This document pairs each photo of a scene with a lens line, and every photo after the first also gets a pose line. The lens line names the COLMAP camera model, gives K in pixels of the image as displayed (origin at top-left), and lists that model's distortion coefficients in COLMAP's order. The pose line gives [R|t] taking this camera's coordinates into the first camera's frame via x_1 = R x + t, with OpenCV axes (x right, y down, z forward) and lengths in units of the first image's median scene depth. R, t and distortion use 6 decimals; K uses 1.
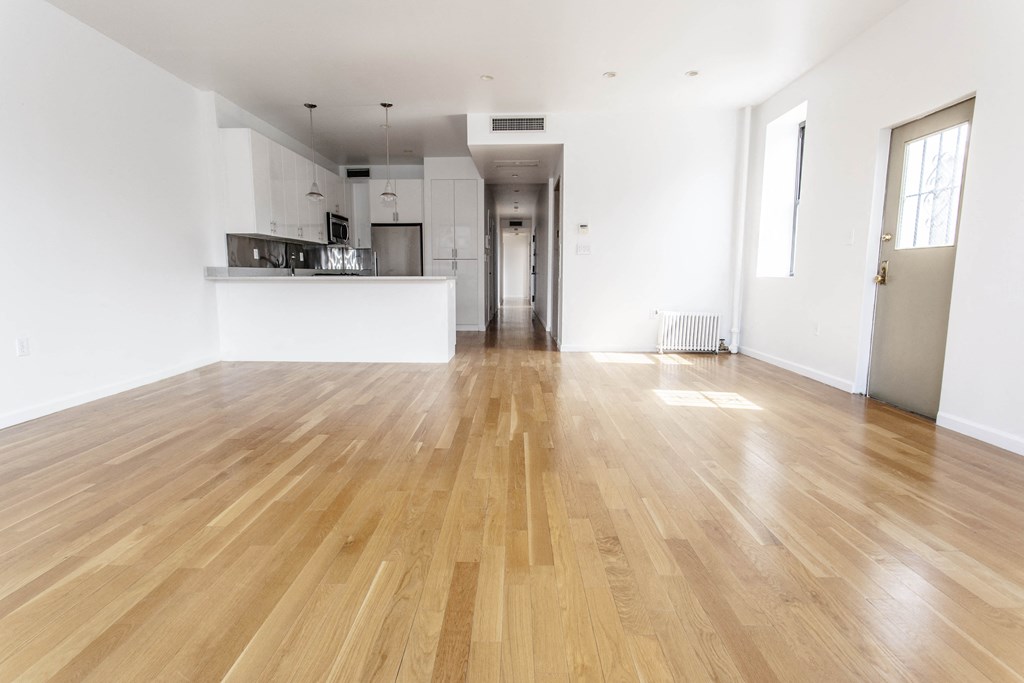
lens RADIAL K [[498.1, 0, 498.2], [0, 498.1, 337.6], [0, 0, 1]] dist [0.006215, 0.000592]
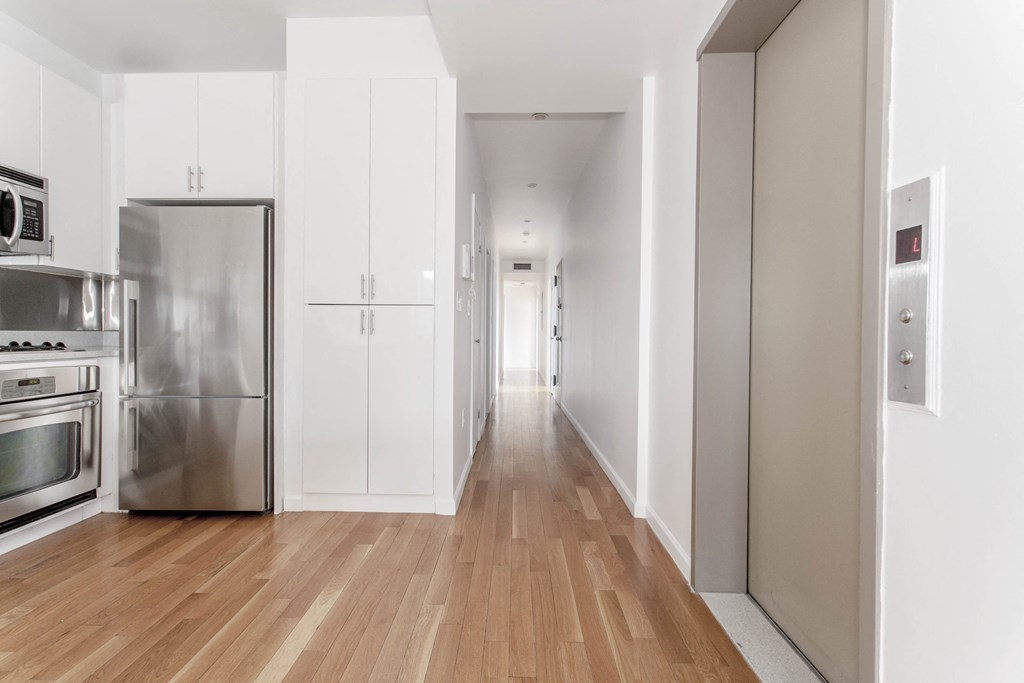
lens RADIAL K [[498.1, 0, 498.2], [0, 498.1, 337.6], [0, 0, 1]] dist [0.006215, 0.000592]
pose [[0.999949, 0.010034, 0.000716, 0.004222], [-0.009881, 0.993025, -0.117487, -0.126961], [-0.001890, 0.117474, 0.993074, 0.880401]]
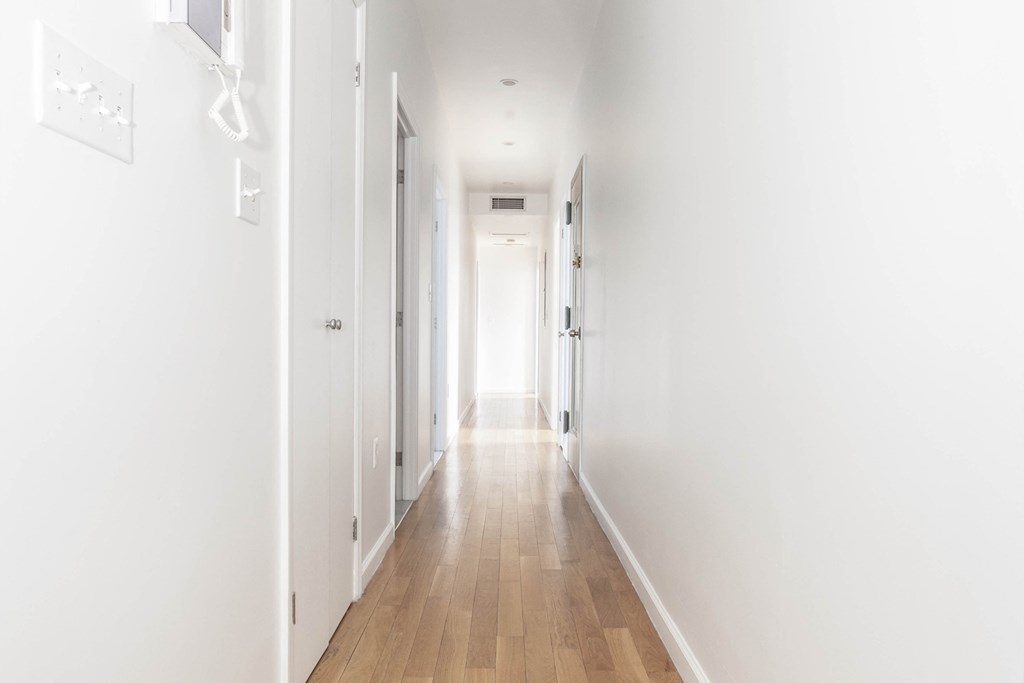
lens RADIAL K [[799.4, 0, 512.0], [0, 799.4, 341.5], [0, 0, 1]] dist [0.002649, 0.000745]
pose [[0.999191, 0.012641, 0.038185, 0.048146], [-0.007741, 0.992020, -0.125842, -0.143108], [-0.039471, 0.125445, 0.991315, 1.200314]]
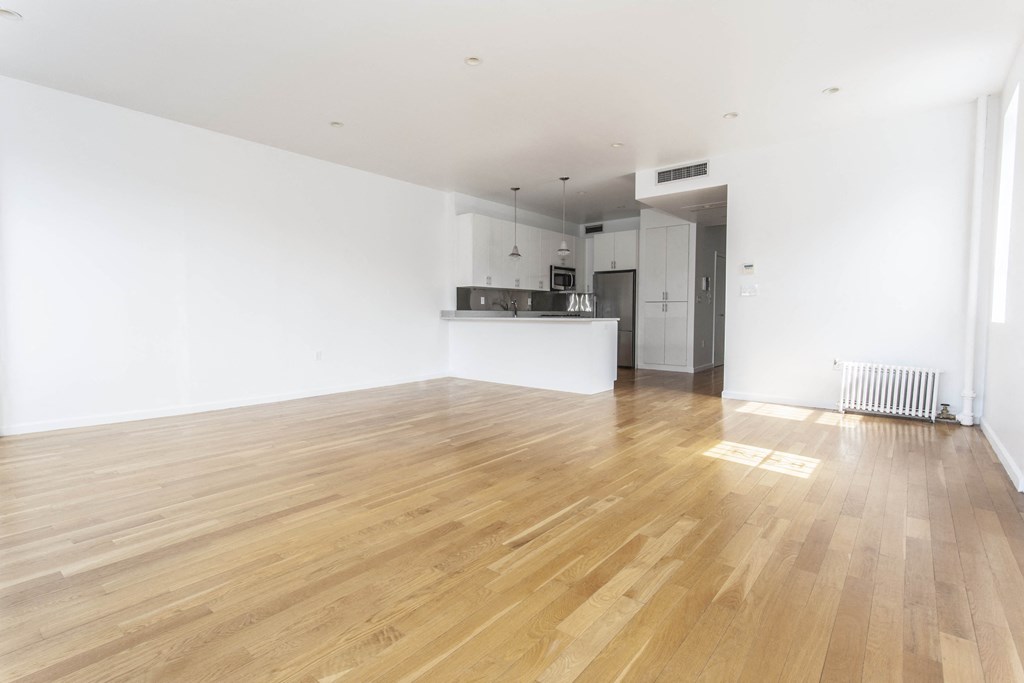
lens RADIAL K [[485.4, 0, 512.0], [0, 485.4, 341.5], [0, 0, 1]] dist [0.003355, 0.000446]
pose [[0.790389, 0.037232, -0.611473, 0.378209], [-0.080756, 0.995773, -0.043752, -0.006082], [0.607260, 0.083961, 0.790055, 0.015699]]
